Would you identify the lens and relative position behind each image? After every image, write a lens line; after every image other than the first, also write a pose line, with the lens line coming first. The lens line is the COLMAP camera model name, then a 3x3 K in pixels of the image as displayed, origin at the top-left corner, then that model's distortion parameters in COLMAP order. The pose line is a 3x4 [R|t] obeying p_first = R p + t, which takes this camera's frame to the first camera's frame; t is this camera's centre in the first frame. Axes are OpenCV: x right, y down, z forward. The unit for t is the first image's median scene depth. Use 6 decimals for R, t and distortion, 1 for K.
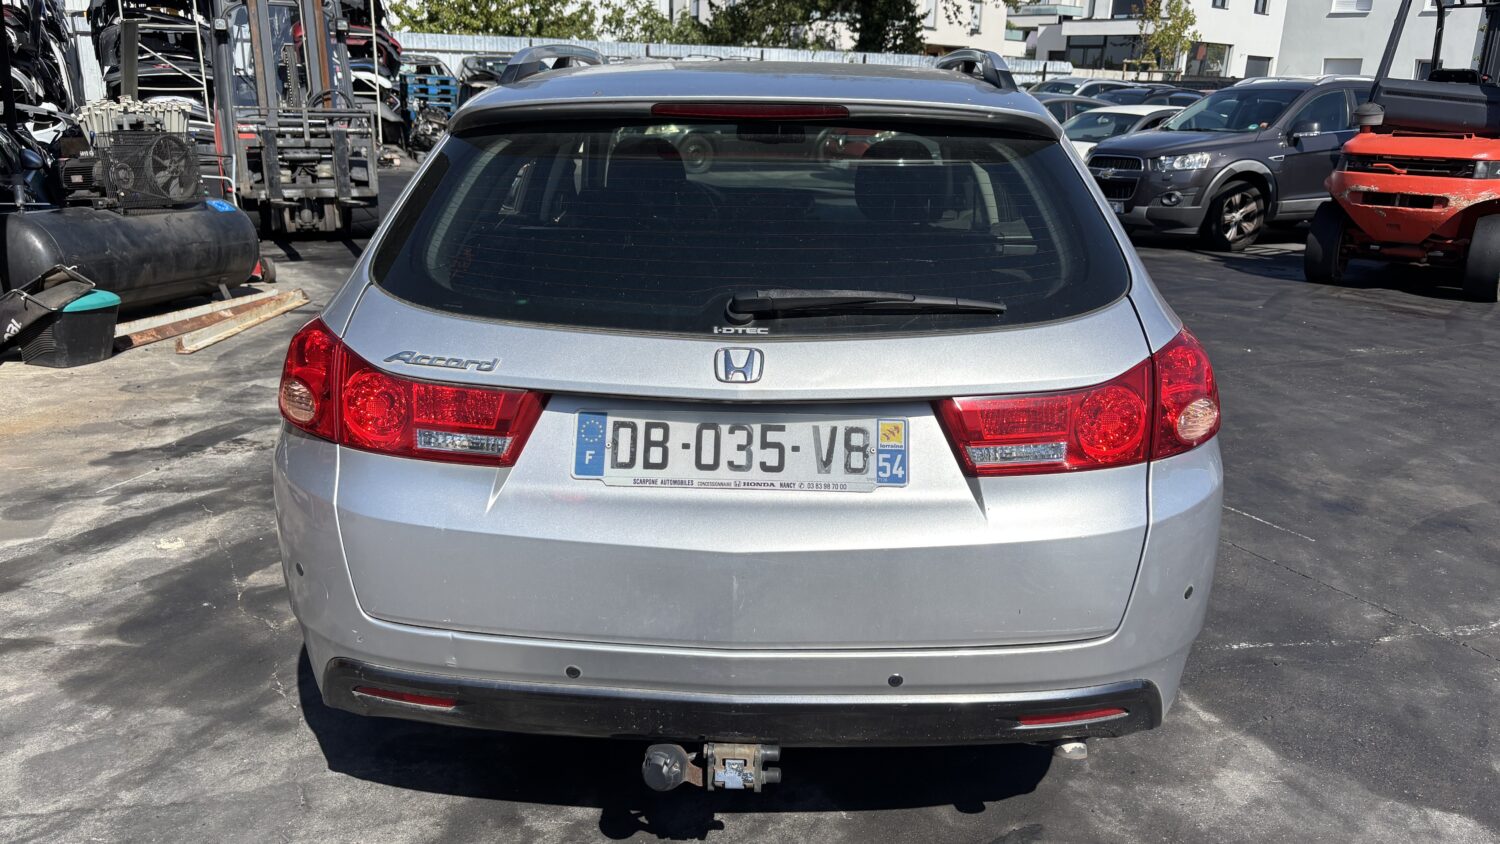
lens RADIAL K [[1133.5, 0, 753.0], [0, 1133.5, 419.7], [0, 0, 1]] dist [0.054341, -0.058000]
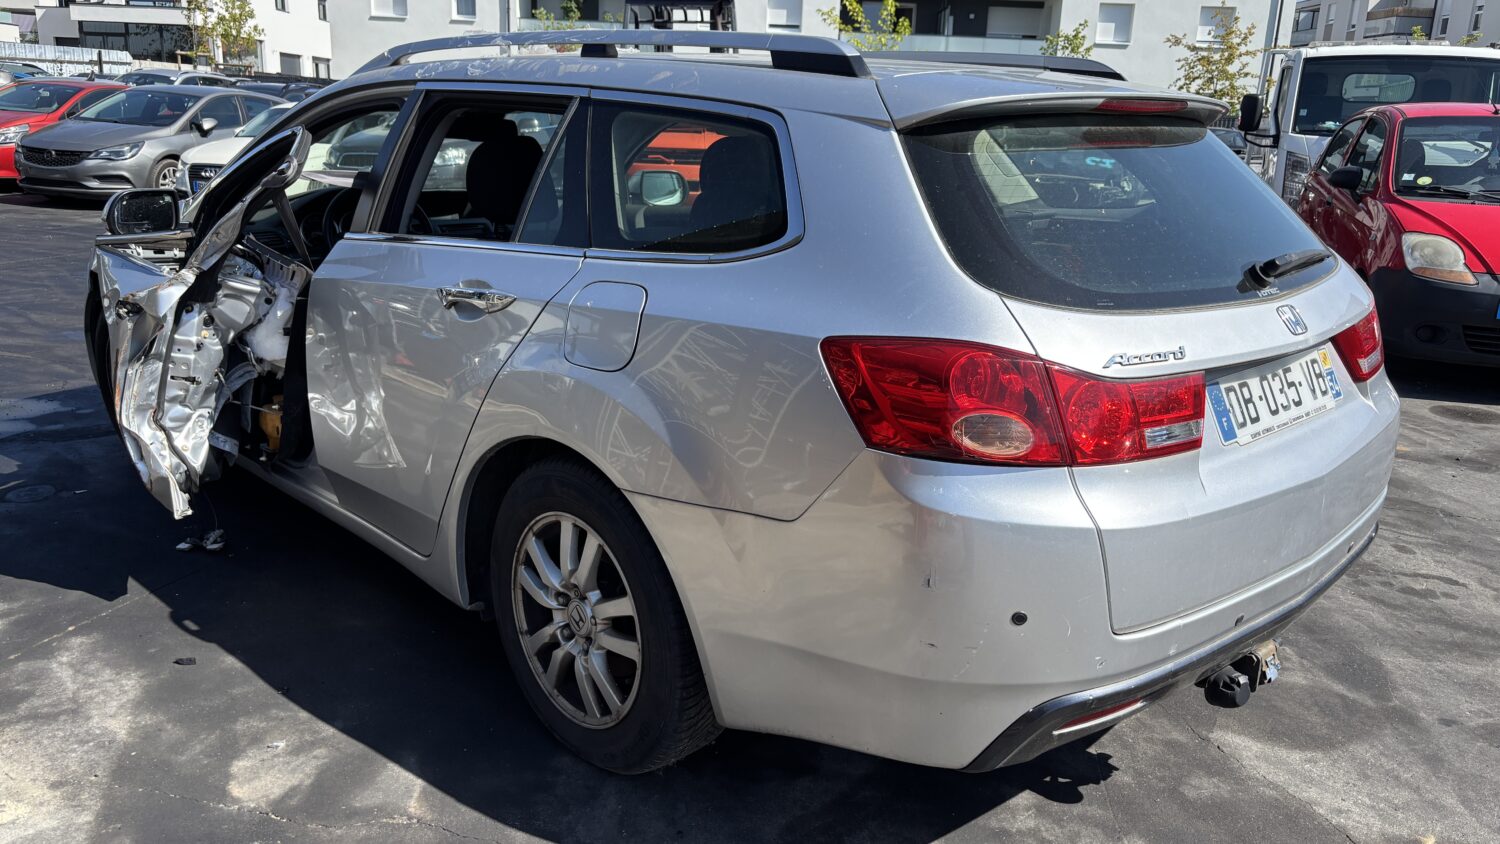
lens RADIAL K [[1133.5, 0, 753.0], [0, 1133.5, 419.7], [0, 0, 1]] dist [0.054341, -0.058000]
pose [[0.696353, -0.187377, 0.692808, -0.954294], [0.185189, 0.979539, 0.078790, -0.110448], [-0.693396, 0.073435, 0.716805, 0.413796]]
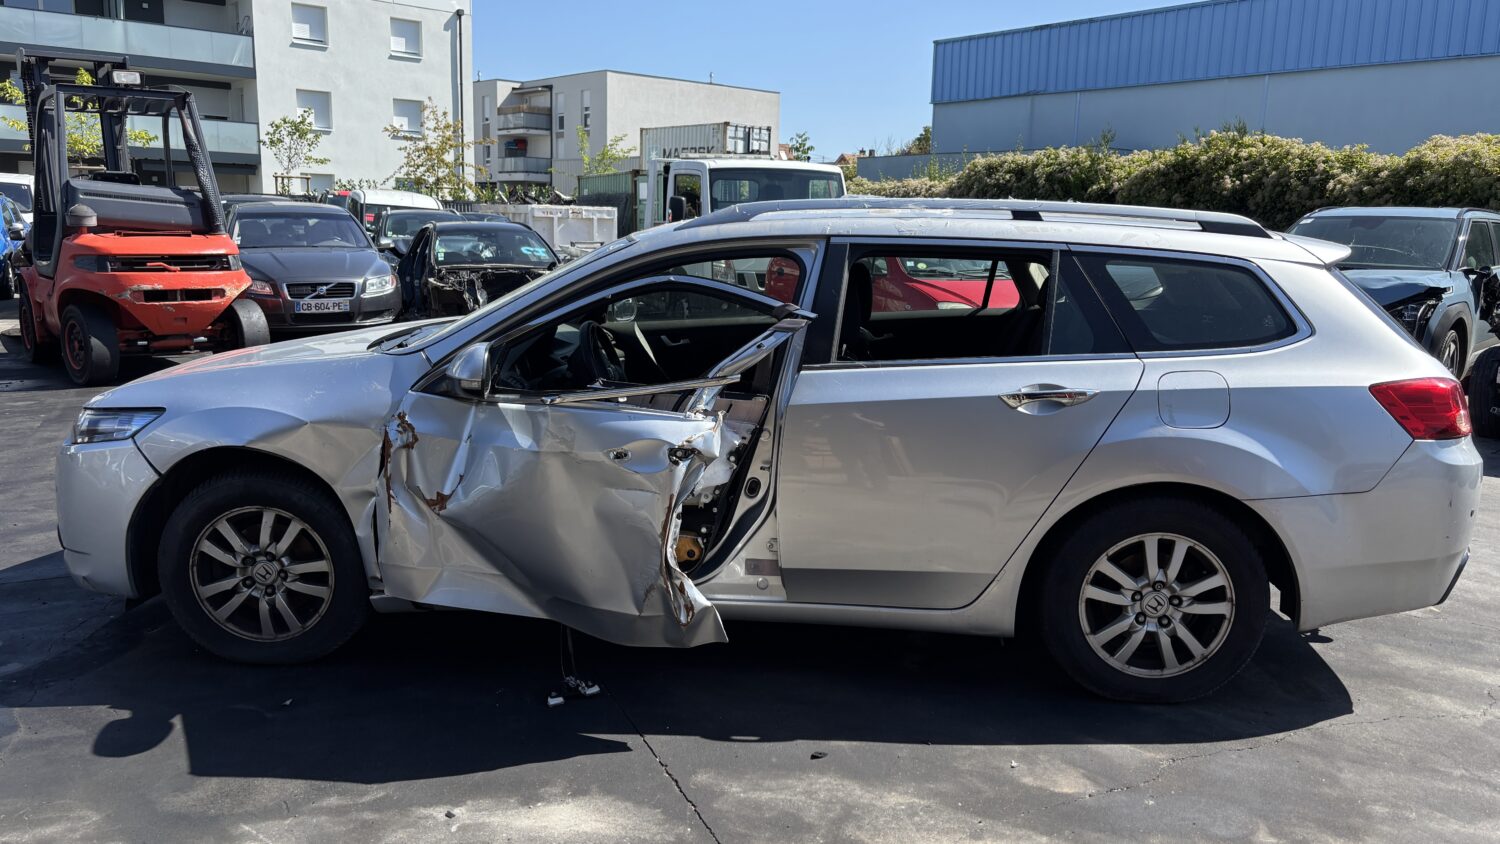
lens RADIAL K [[1133.5, 0, 753.0], [0, 1133.5, 419.7], [0, 0, 1]] dist [0.054341, -0.058000]
pose [[0.056967, -0.198684, 0.978407, -1.822140], [0.259600, 0.949236, 0.177646, -0.510652], [-0.964034, 0.243875, 0.105654, 1.549735]]
